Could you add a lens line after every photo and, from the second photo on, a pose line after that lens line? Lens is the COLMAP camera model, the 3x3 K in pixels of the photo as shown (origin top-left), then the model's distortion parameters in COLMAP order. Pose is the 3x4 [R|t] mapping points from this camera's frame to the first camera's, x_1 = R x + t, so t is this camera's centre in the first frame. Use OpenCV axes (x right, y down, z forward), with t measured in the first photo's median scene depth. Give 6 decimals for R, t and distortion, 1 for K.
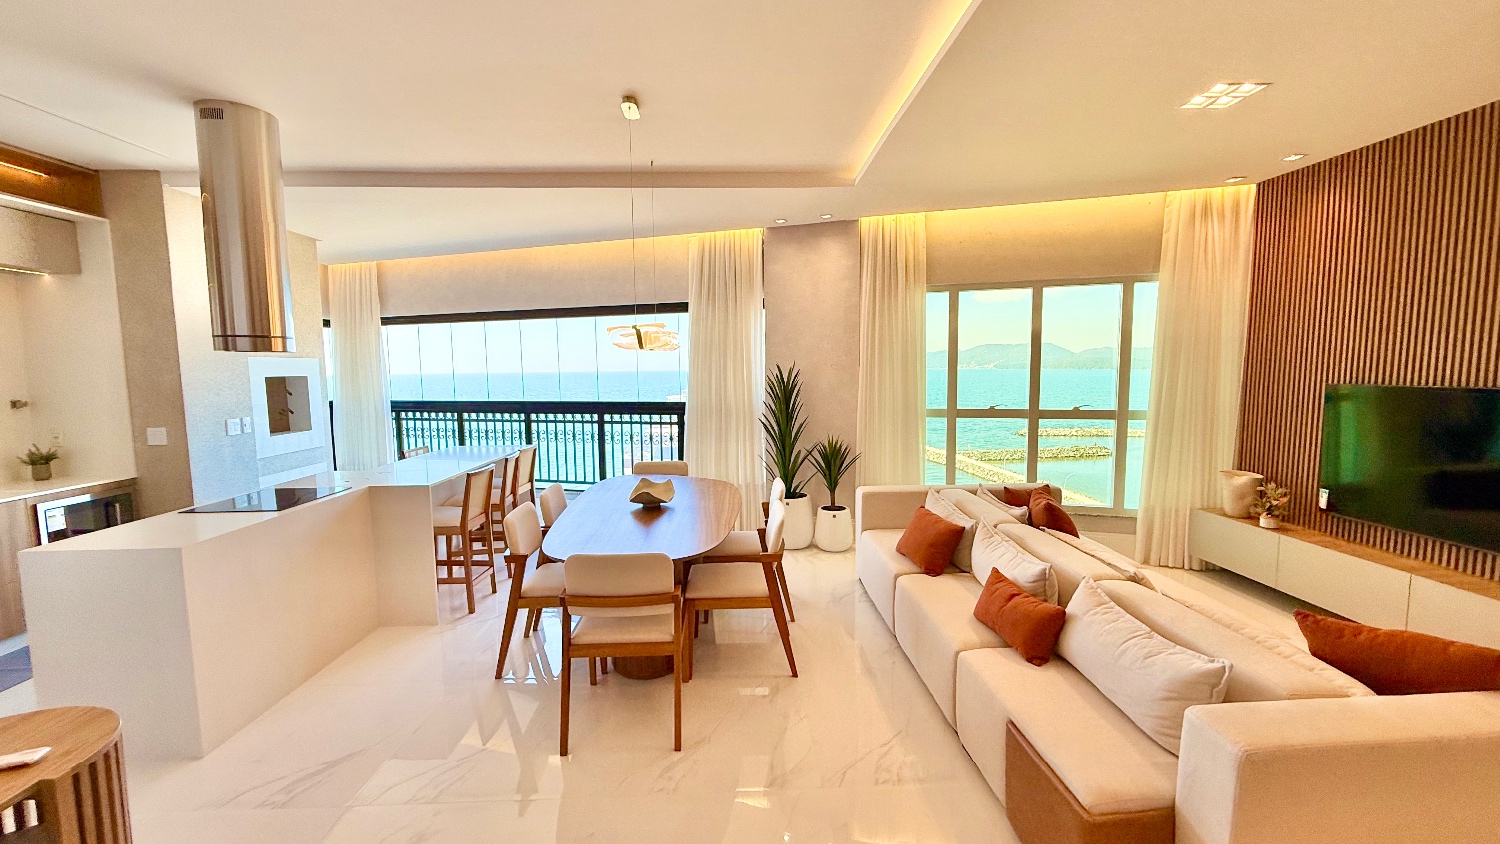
lens RADIAL K [[586.5, 0, 750.0], [0, 586.5, 422.0], [0, 0, 1]] dist [-0.007514, -0.000007]
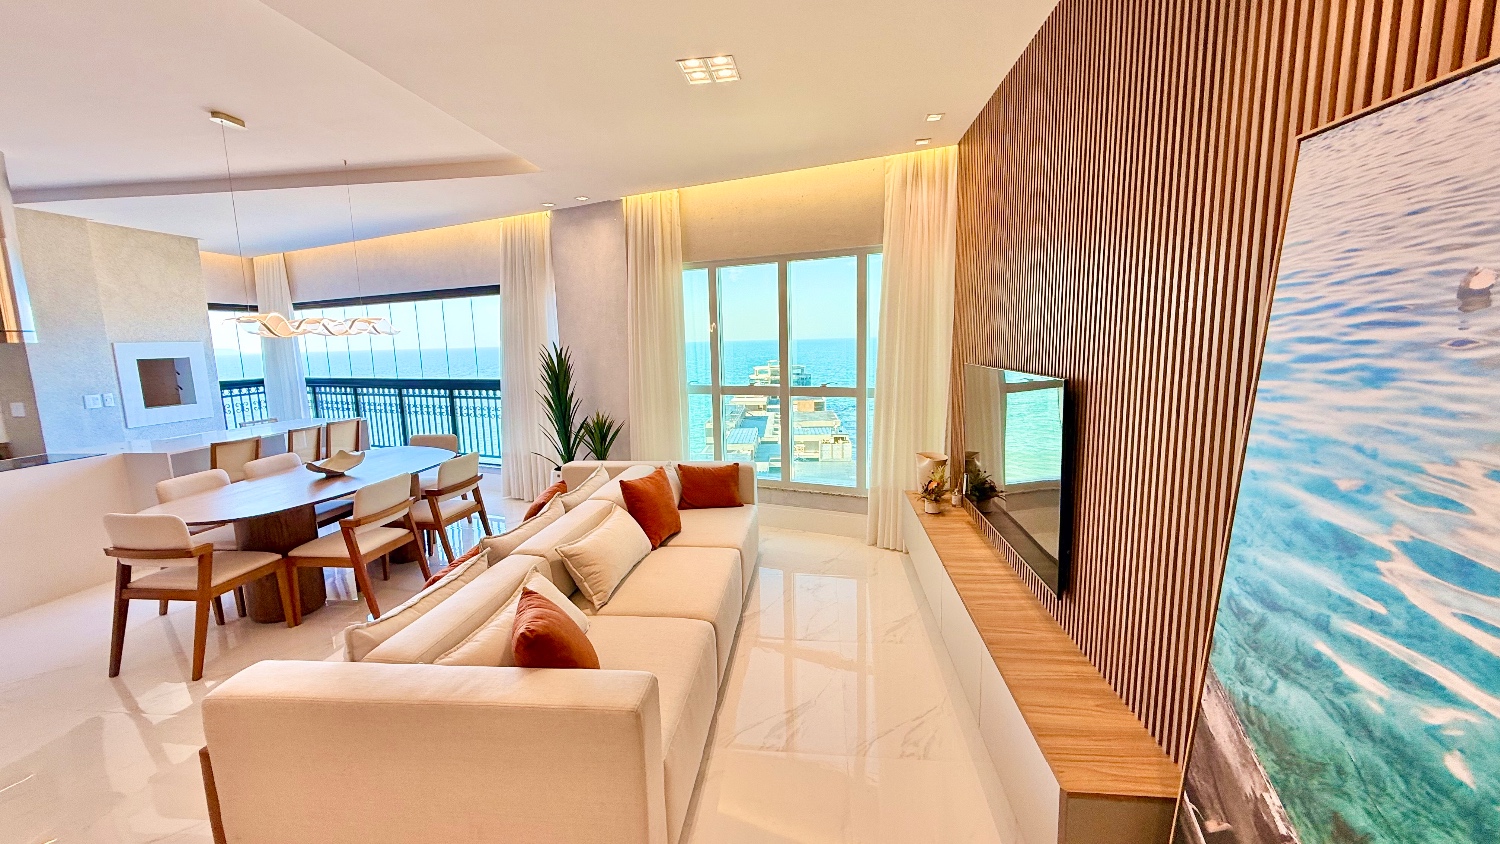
lens RADIAL K [[586.5, 0, 750.0], [0, 586.5, 422.0], [0, 0, 1]] dist [-0.007514, -0.000007]
pose [[0.988720, 0.009756, -0.149457, 0.564050], [-0.002076, 0.998673, 0.051459, -0.012635], [0.149760, -0.050568, 0.987428, 0.012222]]
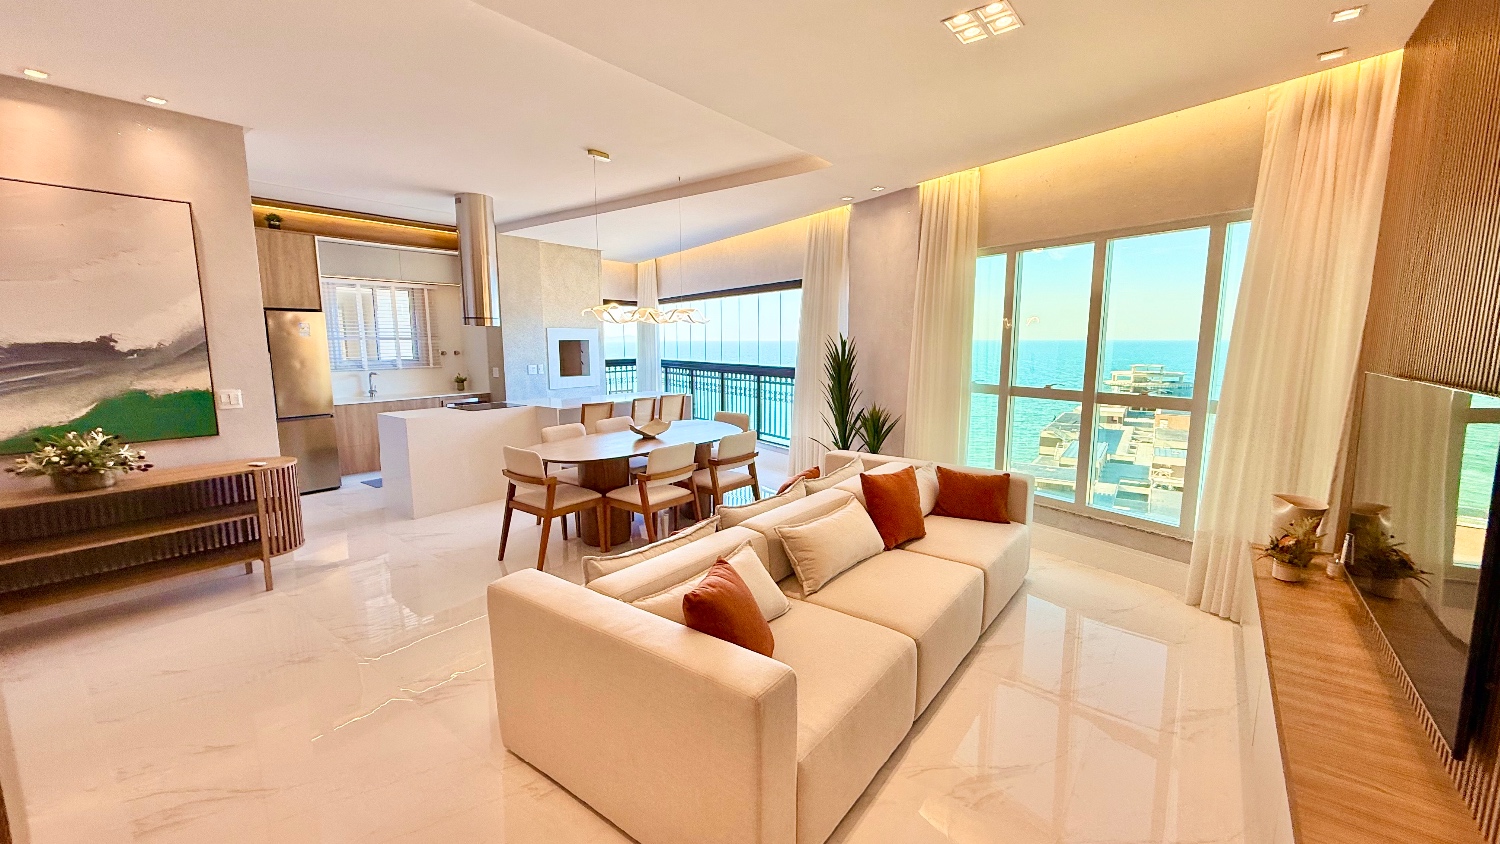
lens RADIAL K [[586.5, 0, 750.0], [0, 586.5, 422.0], [0, 0, 1]] dist [-0.007514, -0.000007]
pose [[0.769973, 0.099798, -0.630224, 0.626401], [-0.065891, 0.994849, 0.077036, -0.010464], [0.634666, -0.017790, 0.772582, 0.061681]]
